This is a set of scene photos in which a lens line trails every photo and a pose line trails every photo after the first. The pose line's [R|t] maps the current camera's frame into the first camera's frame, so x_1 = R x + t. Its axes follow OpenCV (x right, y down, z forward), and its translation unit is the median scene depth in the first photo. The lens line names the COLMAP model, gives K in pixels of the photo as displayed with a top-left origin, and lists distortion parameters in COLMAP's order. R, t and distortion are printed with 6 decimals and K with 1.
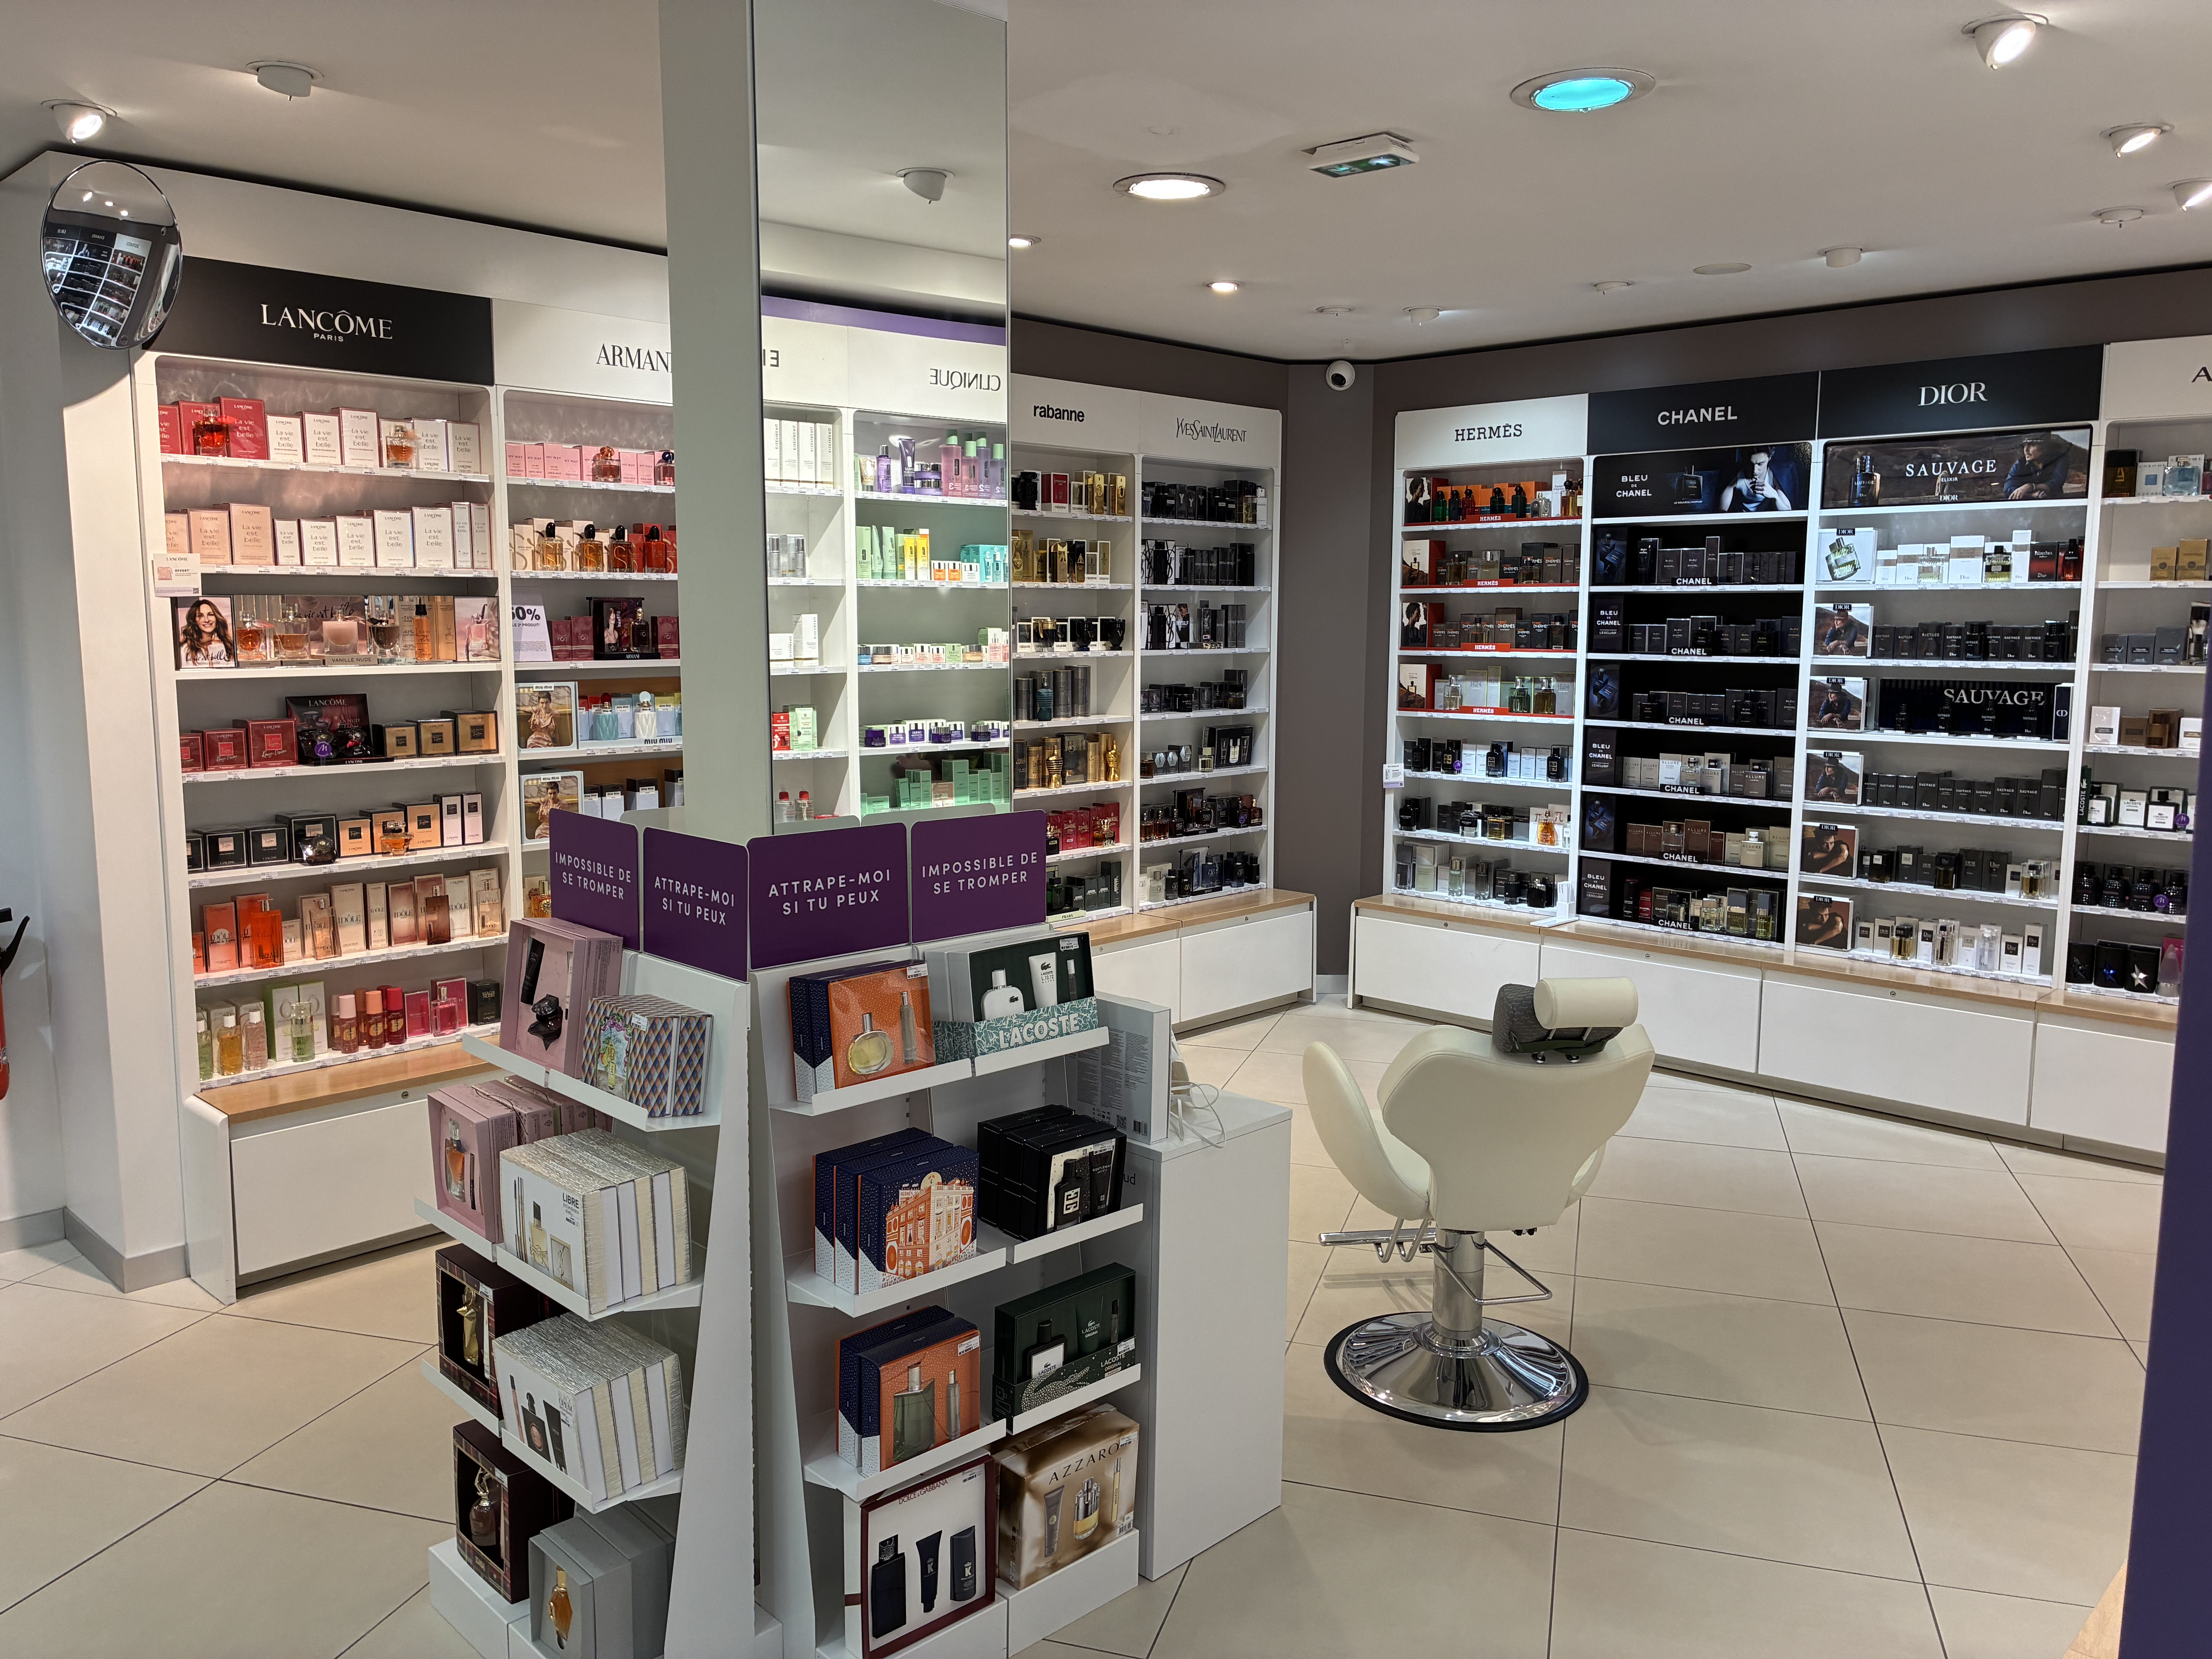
lens RADIAL K [[1718.2, 0, 1106.0], [0, 1718.2, 829.5], [0, 0, 1]] dist [0.055175, 0.000400]
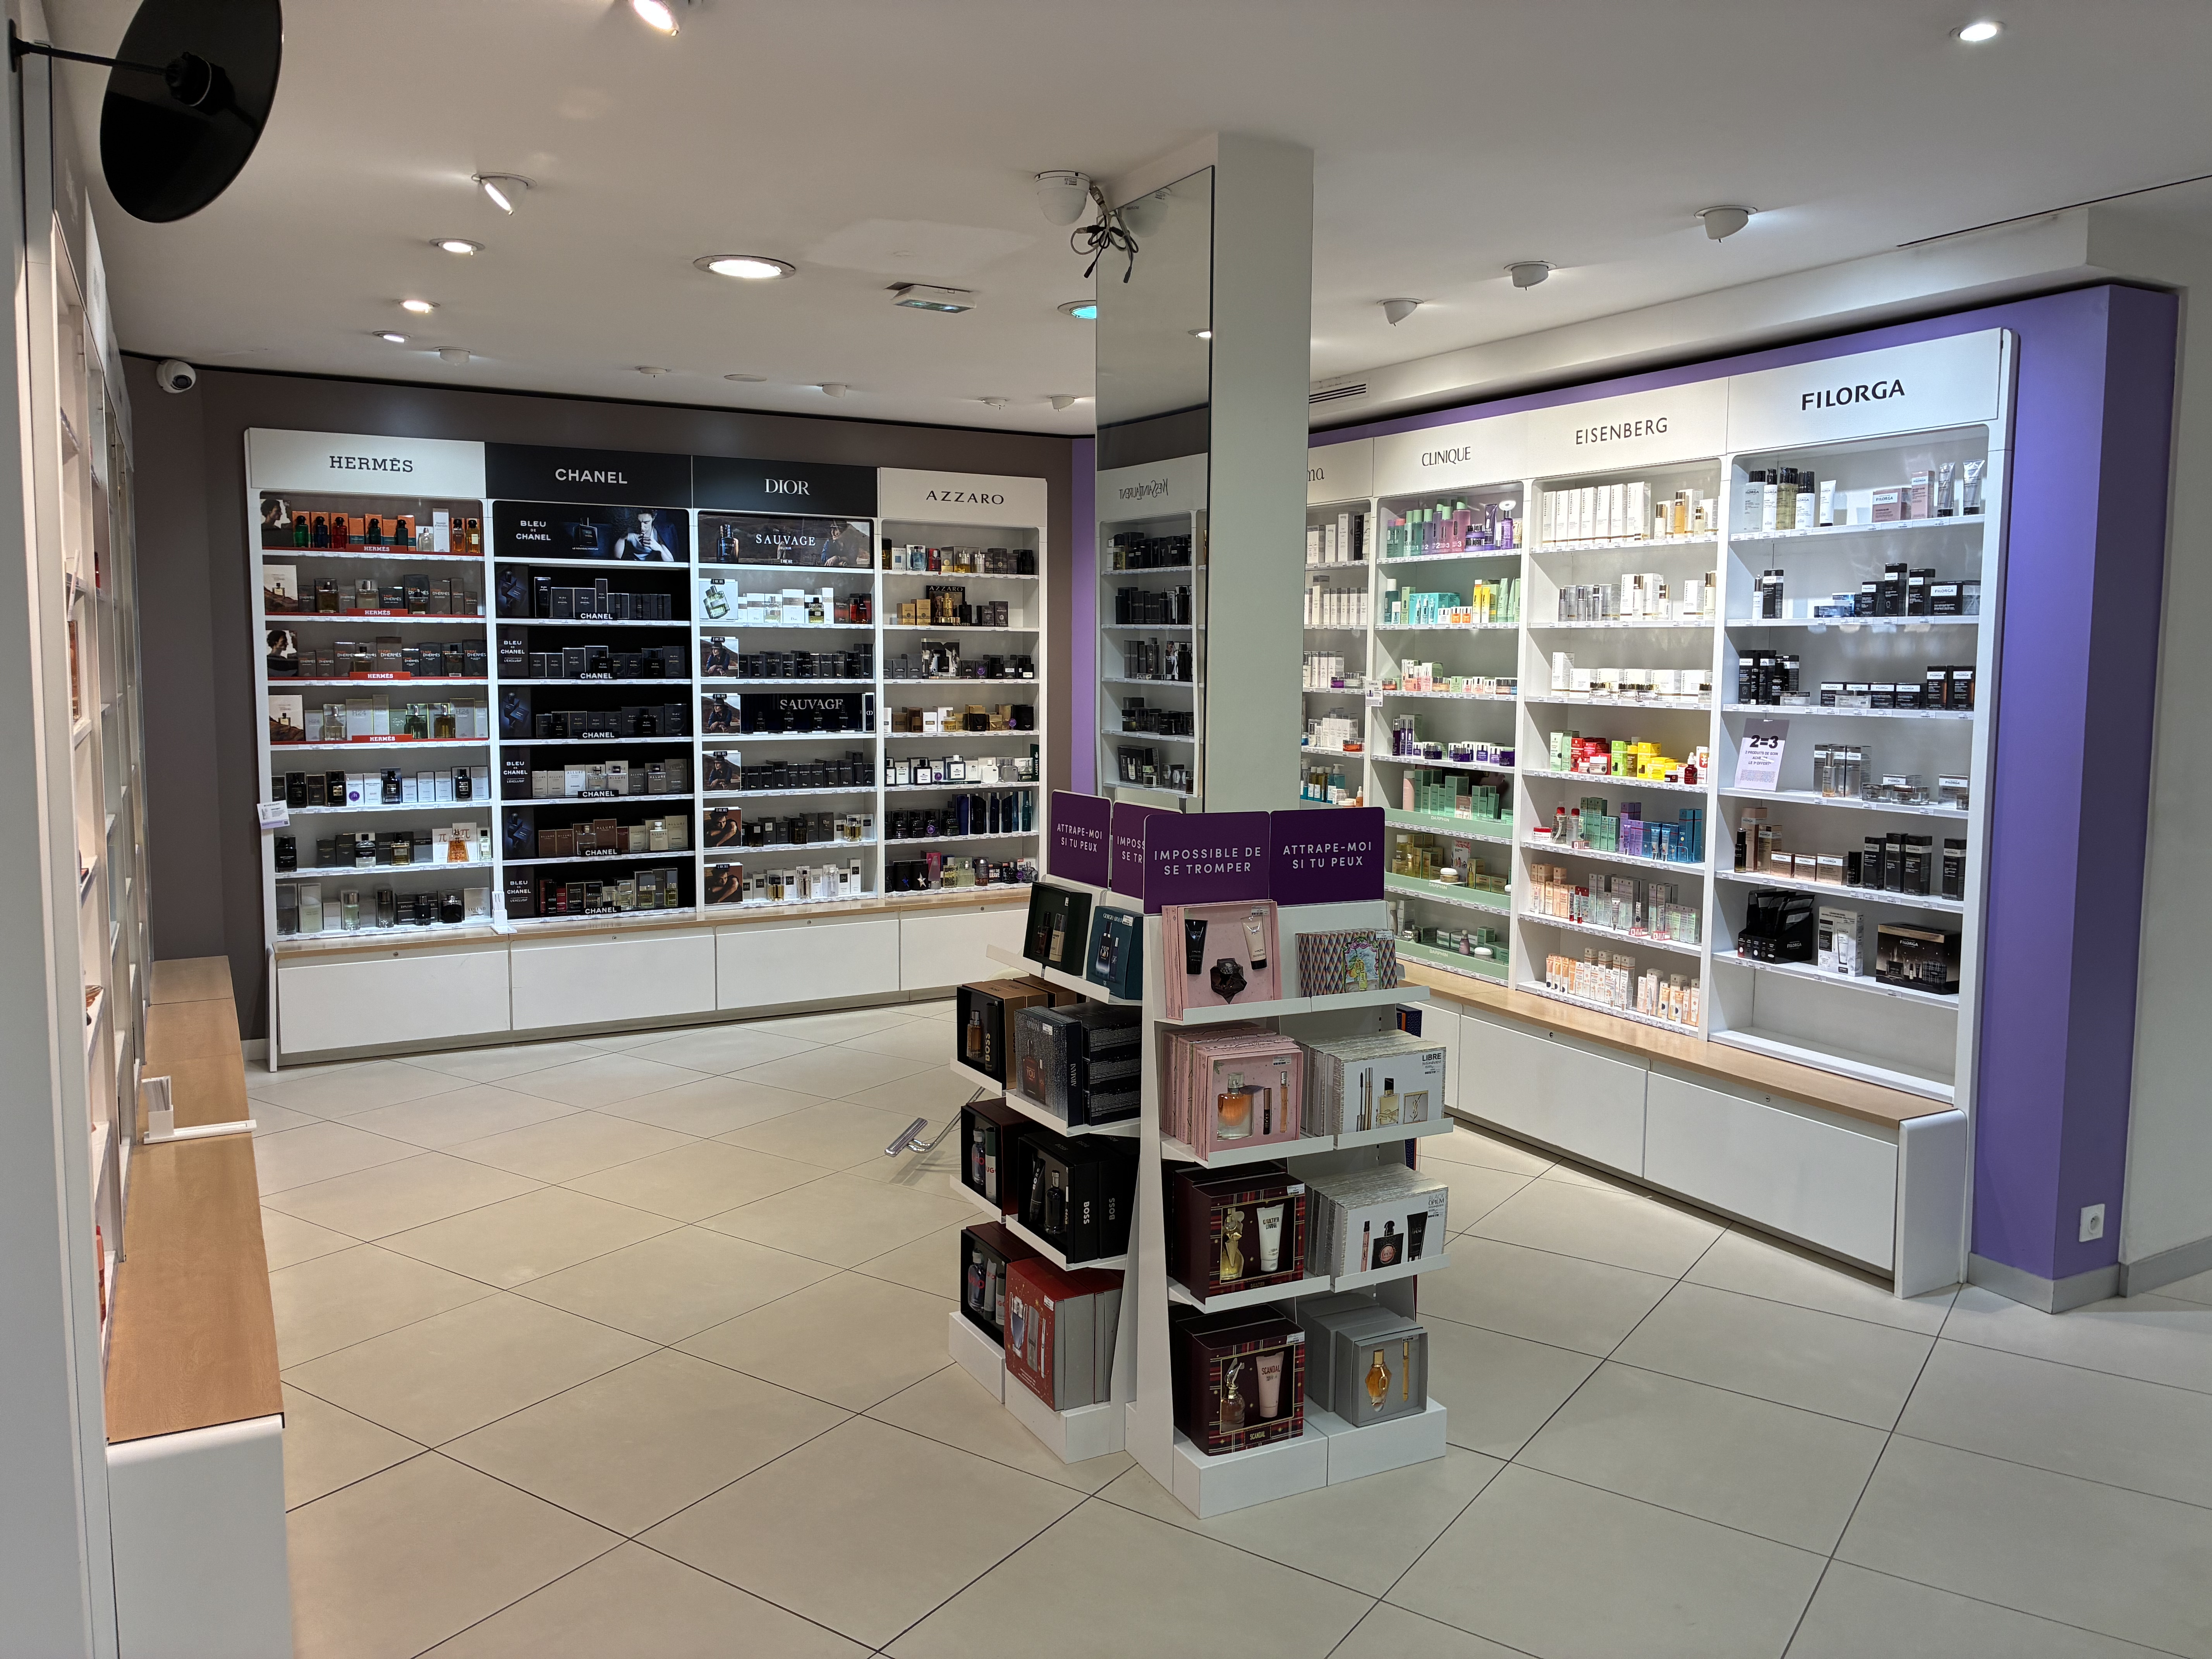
lens RADIAL K [[1667.0, 0, 1106.0], [0, 1667.0, 829.5], [0, 0, 1]] dist [-0.008464, -0.002864]
pose [[0.283281, -0.105964, 0.953165, -0.671886], [0.116667, 0.990303, 0.075419, -0.046168], [-0.951914, 0.089838, 0.292896, 0.362727]]
